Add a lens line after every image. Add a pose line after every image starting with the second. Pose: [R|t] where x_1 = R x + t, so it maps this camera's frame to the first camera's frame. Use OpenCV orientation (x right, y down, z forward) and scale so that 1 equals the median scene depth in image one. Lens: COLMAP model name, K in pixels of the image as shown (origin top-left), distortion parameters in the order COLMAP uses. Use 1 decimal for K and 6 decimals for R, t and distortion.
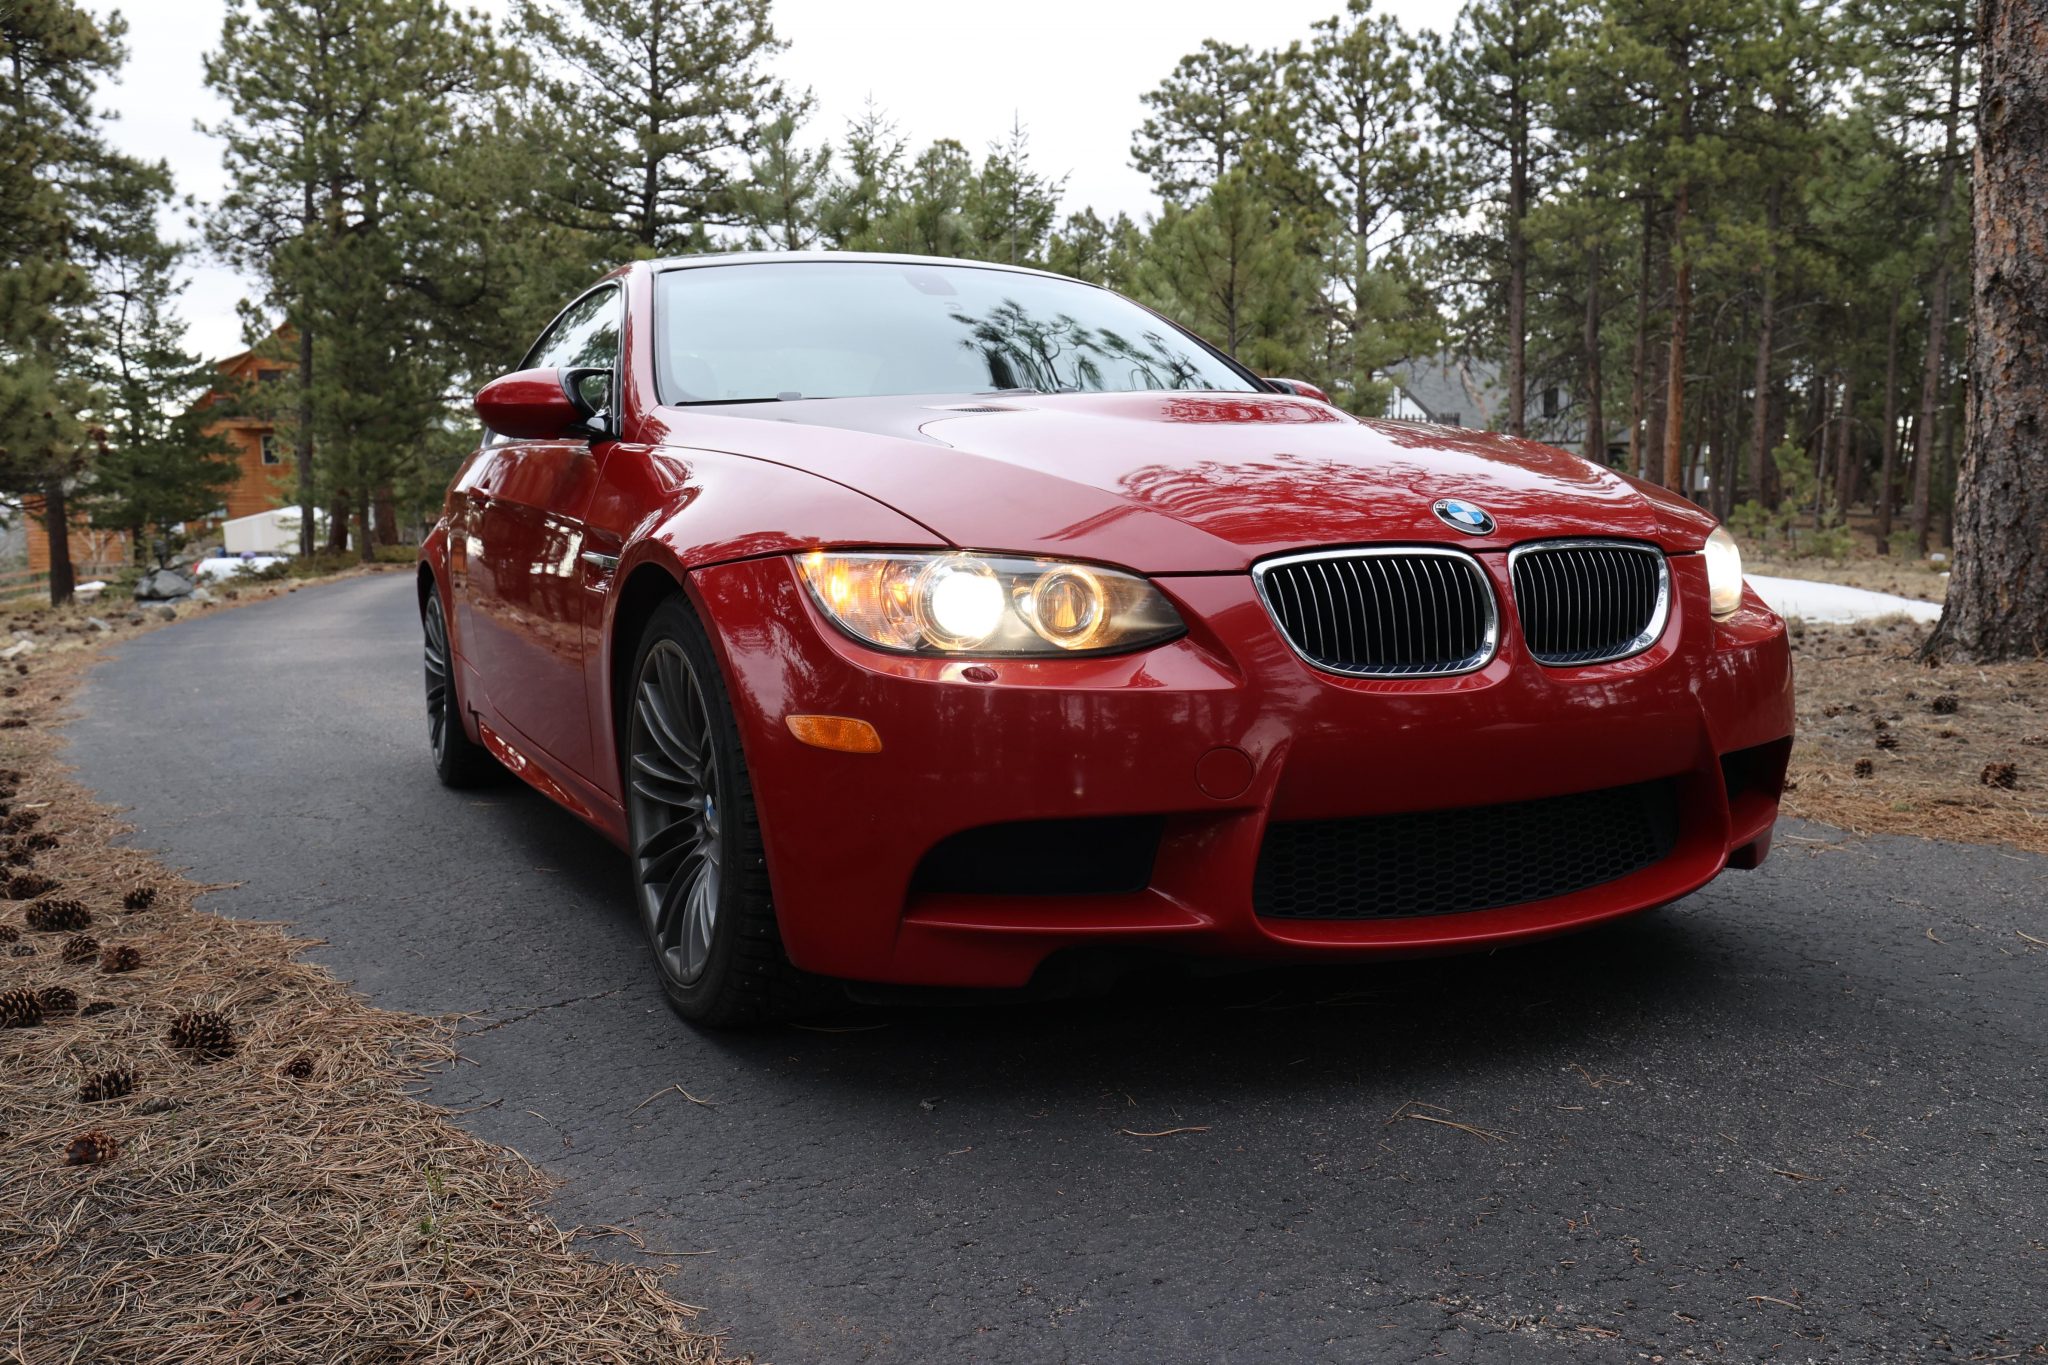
lens RADIAL K [[1974.6, 0, 1025.1], [0, 1974.6, 686.4], [0, 0, 1]] dist [-0.002465, 0.008454]
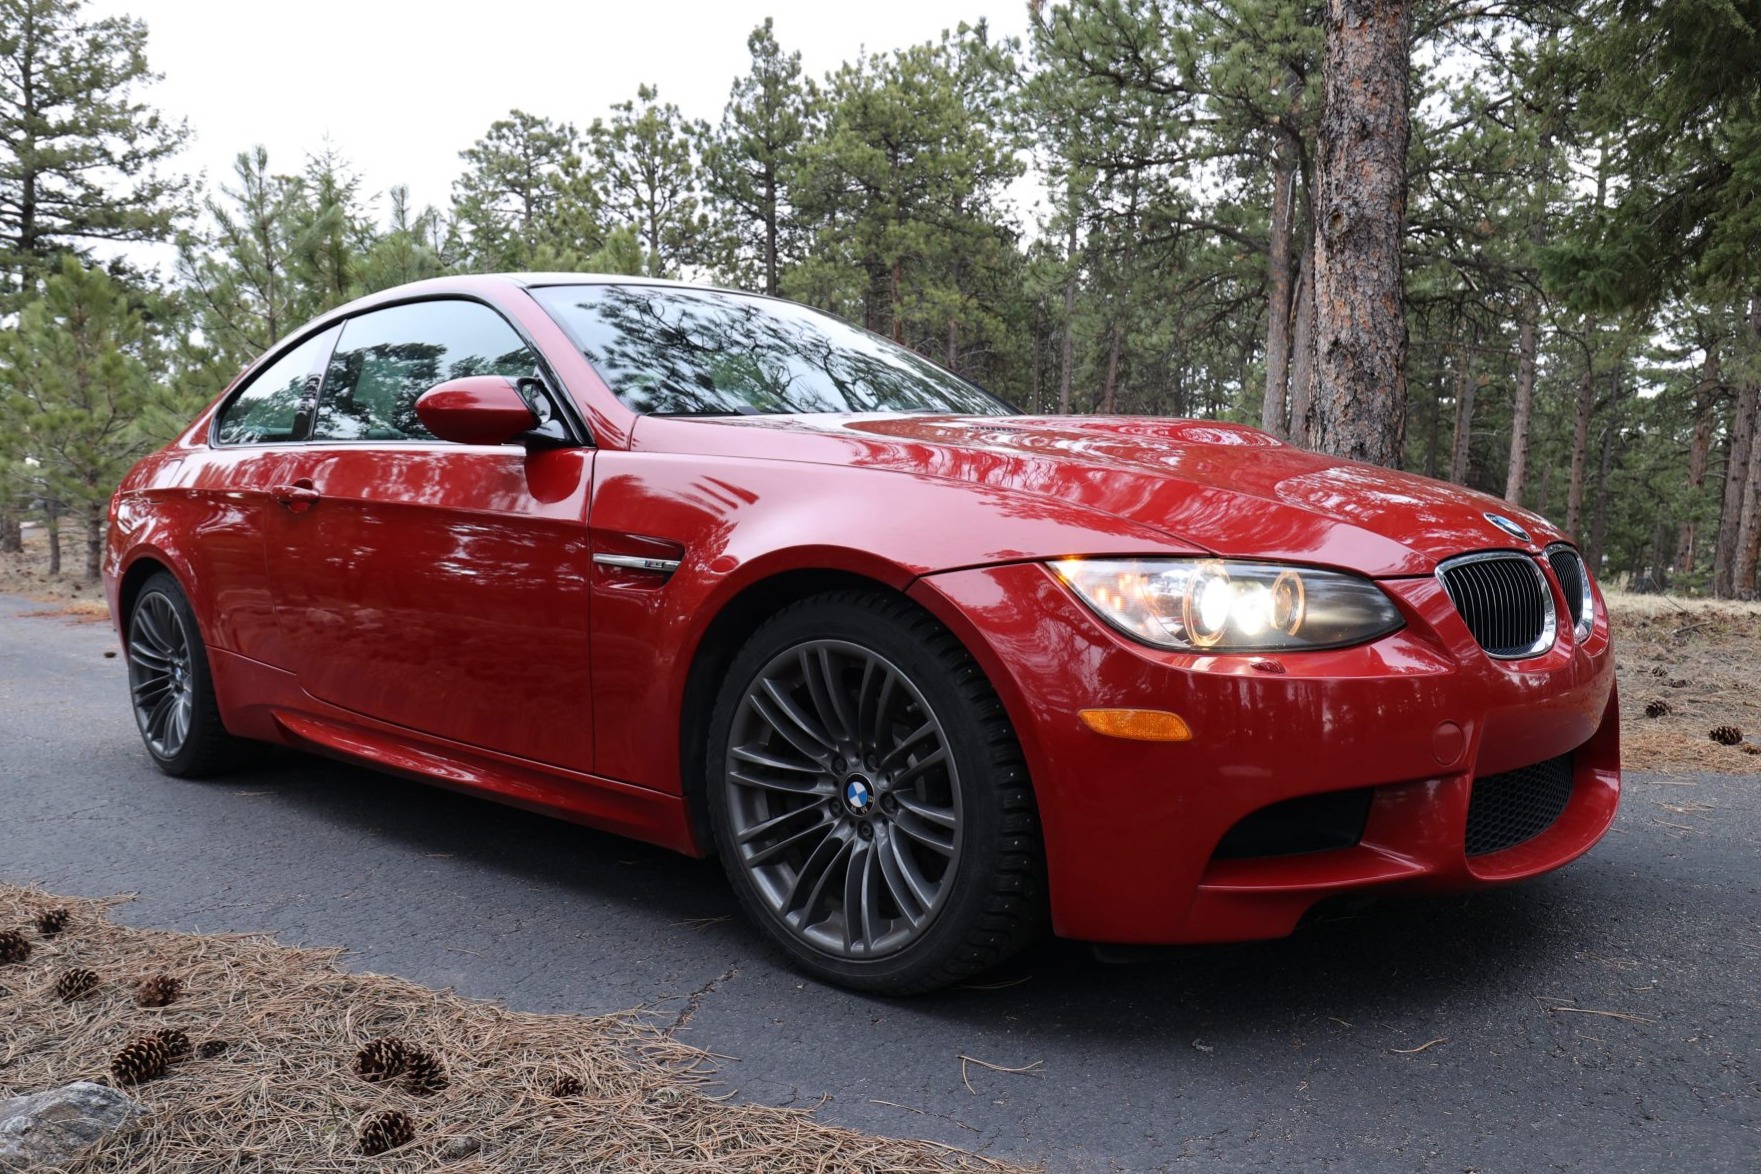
lens RADIAL K [[1564.8, 0, 763.0], [0, 1564.8, 667.1], [0, 0, 1]] dist [0.000773, 0.001915]
pose [[0.927760, -0.034661, 0.371563, -0.141816], [0.027766, 0.999329, 0.023892, -0.008105], [-0.372142, -0.011850, 0.928100, 0.060756]]
